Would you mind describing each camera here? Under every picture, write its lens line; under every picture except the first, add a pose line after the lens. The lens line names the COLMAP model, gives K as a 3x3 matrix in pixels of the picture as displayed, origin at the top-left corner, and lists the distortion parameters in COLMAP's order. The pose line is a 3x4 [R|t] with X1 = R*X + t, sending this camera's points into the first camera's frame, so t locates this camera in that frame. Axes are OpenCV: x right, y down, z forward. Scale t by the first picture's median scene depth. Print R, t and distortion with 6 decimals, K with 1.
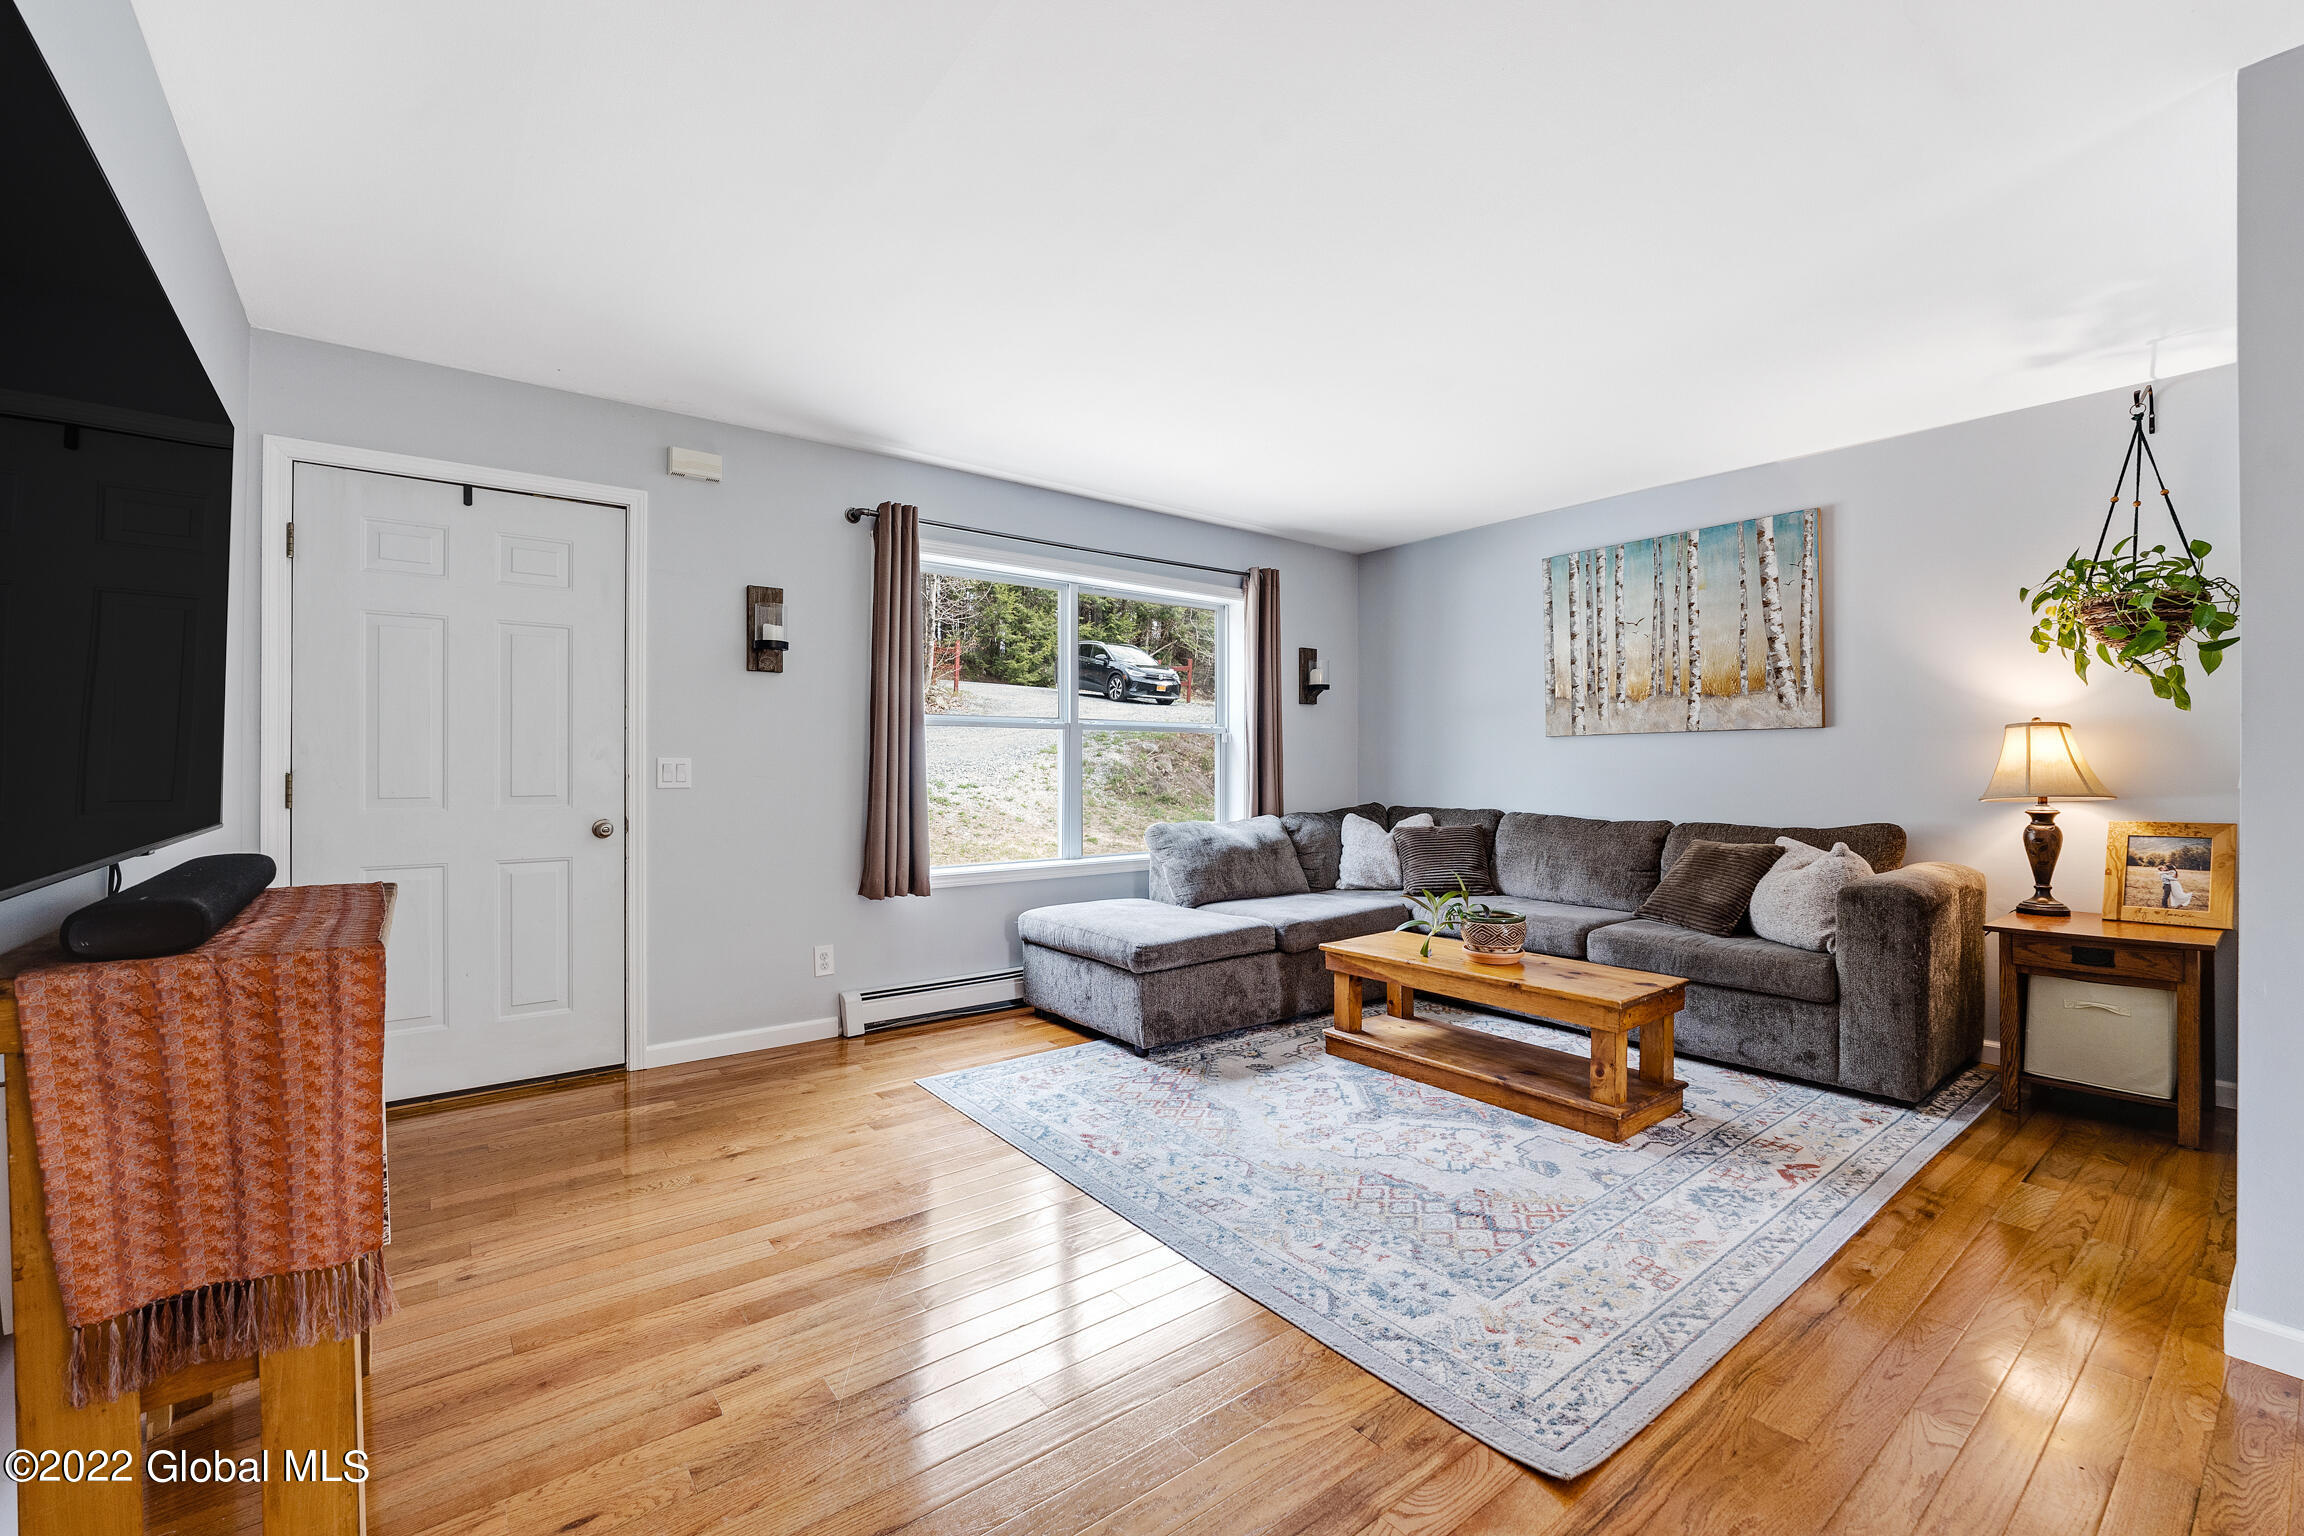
lens RADIAL K [[941.7, 0, 1155.9], [0, 941.7, 766.5], [0, 0, 1]] dist [-0.011659, -0.001228]
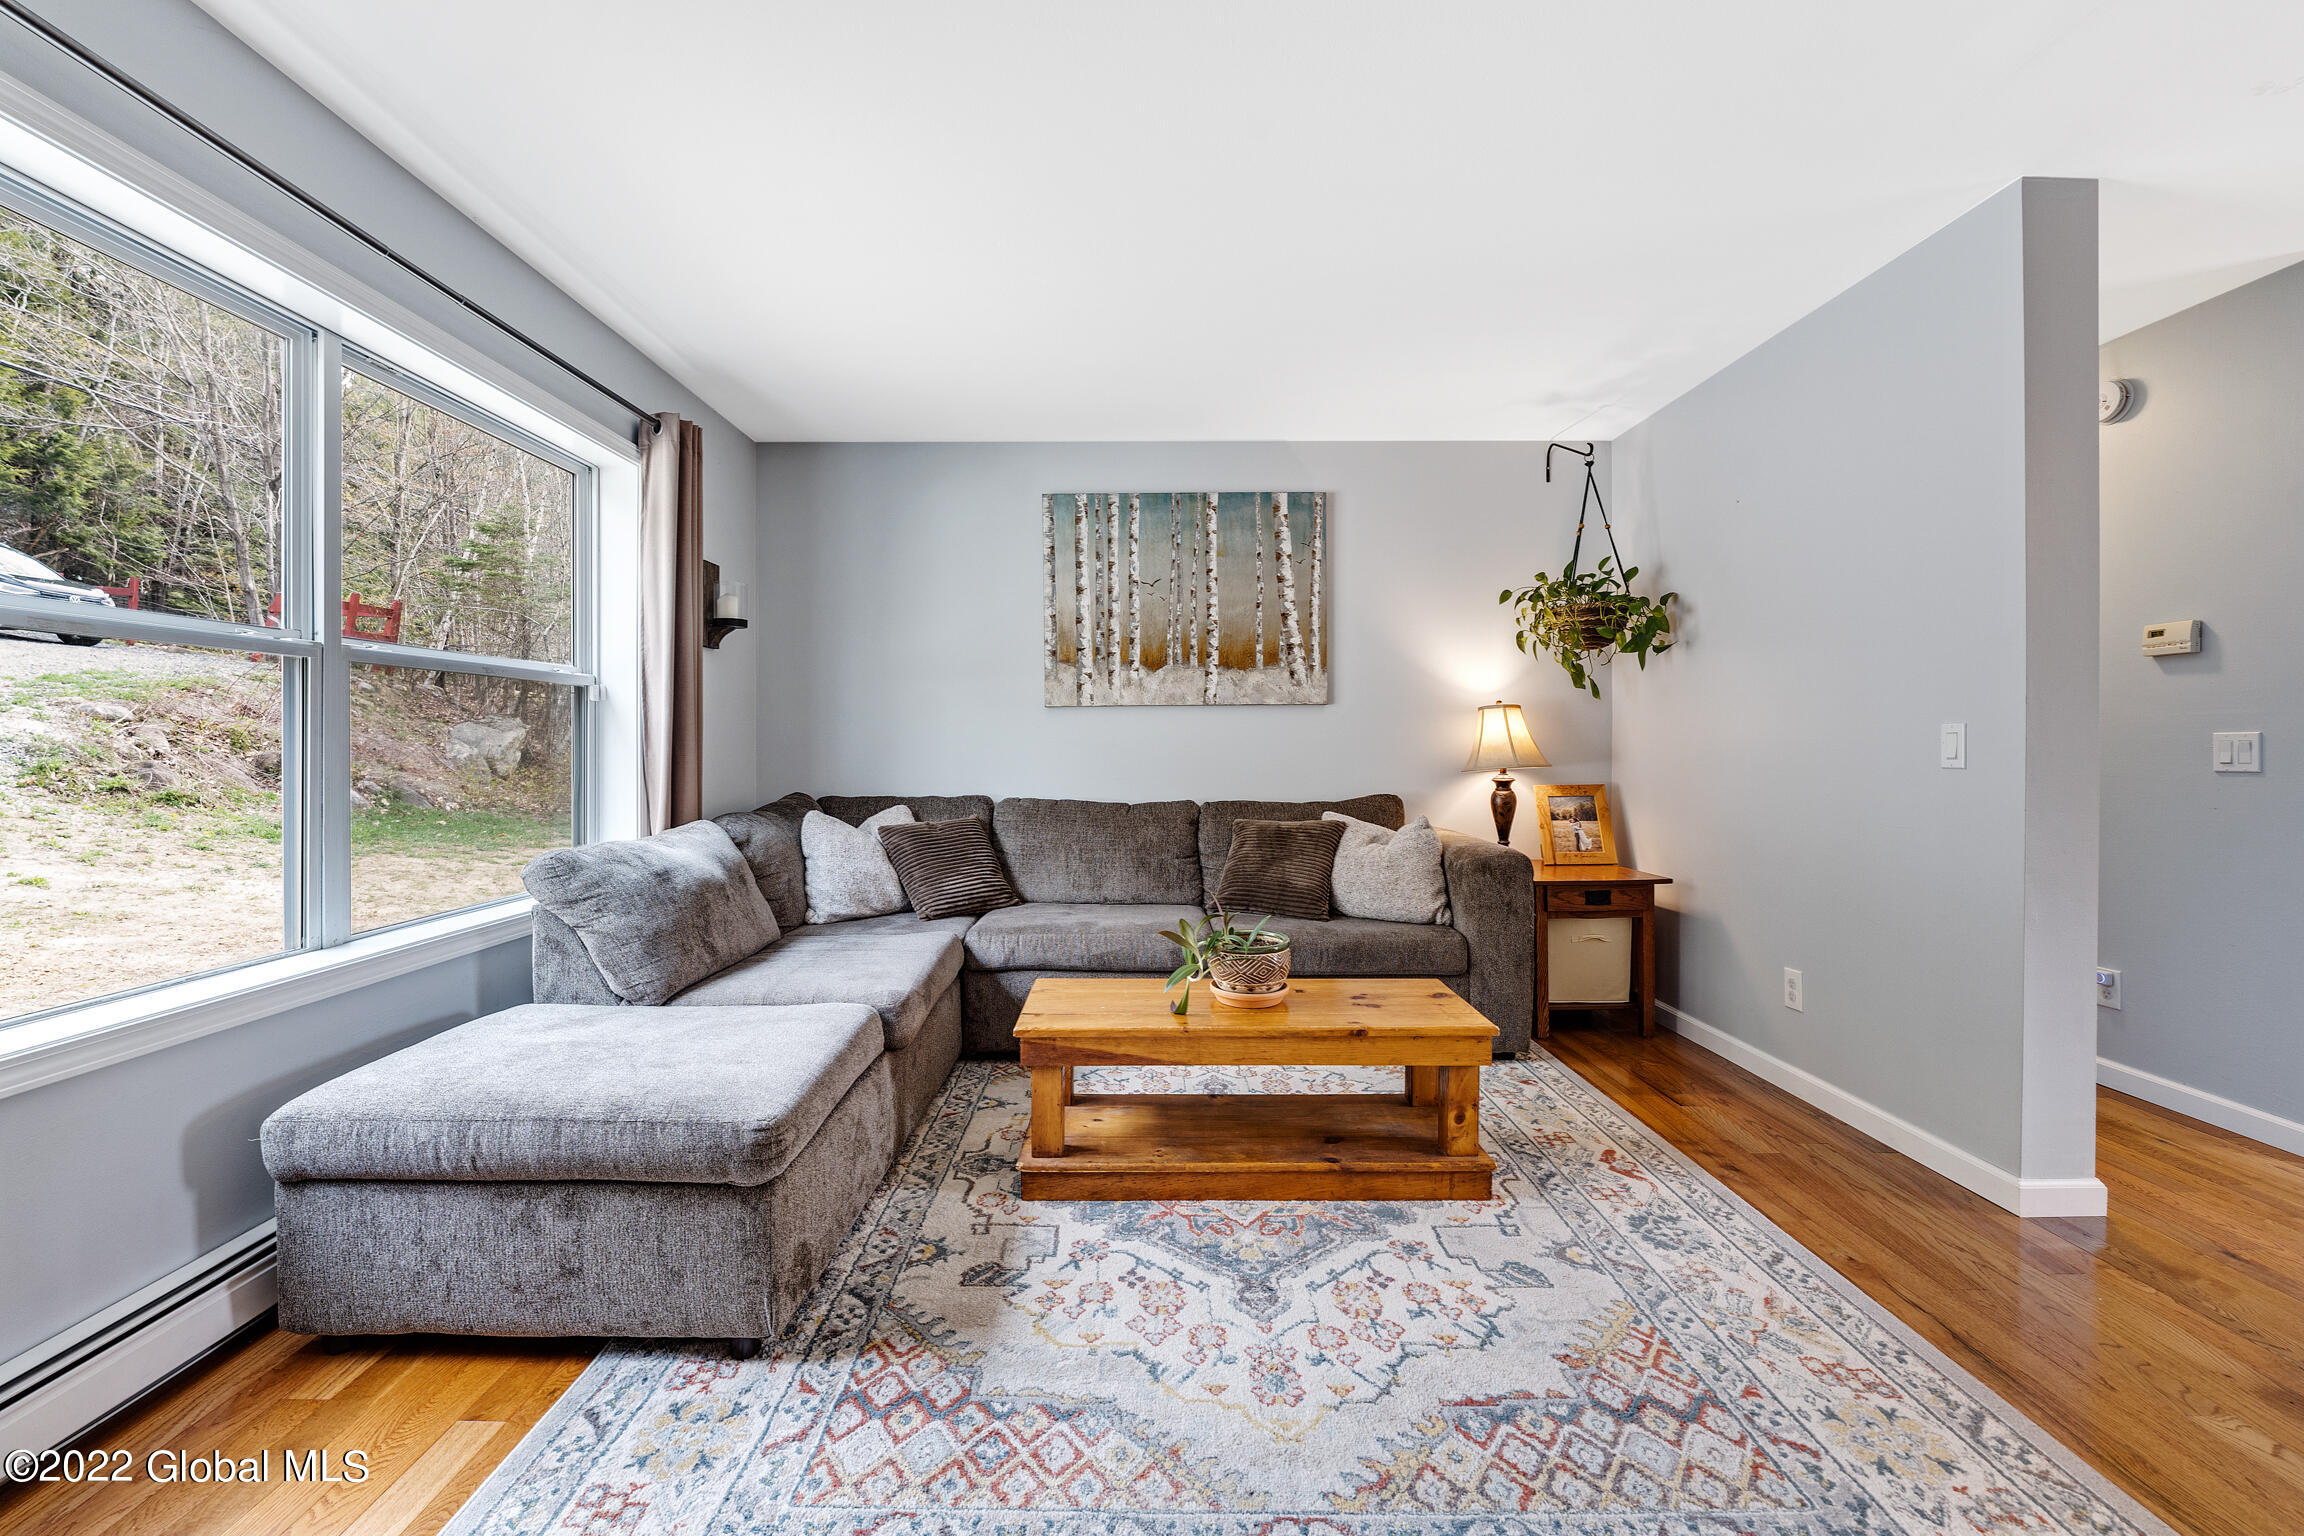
lens RADIAL K [[941.7, 0, 1145.8], [0, 941.7, 748.4], [0, 0, 1]] dist [-0.011659, -0.001228]
pose [[0.621277, -0.003903, 0.783581, -0.251224], [0.000697, 0.999990, 0.004428, 0.002395], [-0.783591, -0.002205, 0.621274, 0.541918]]
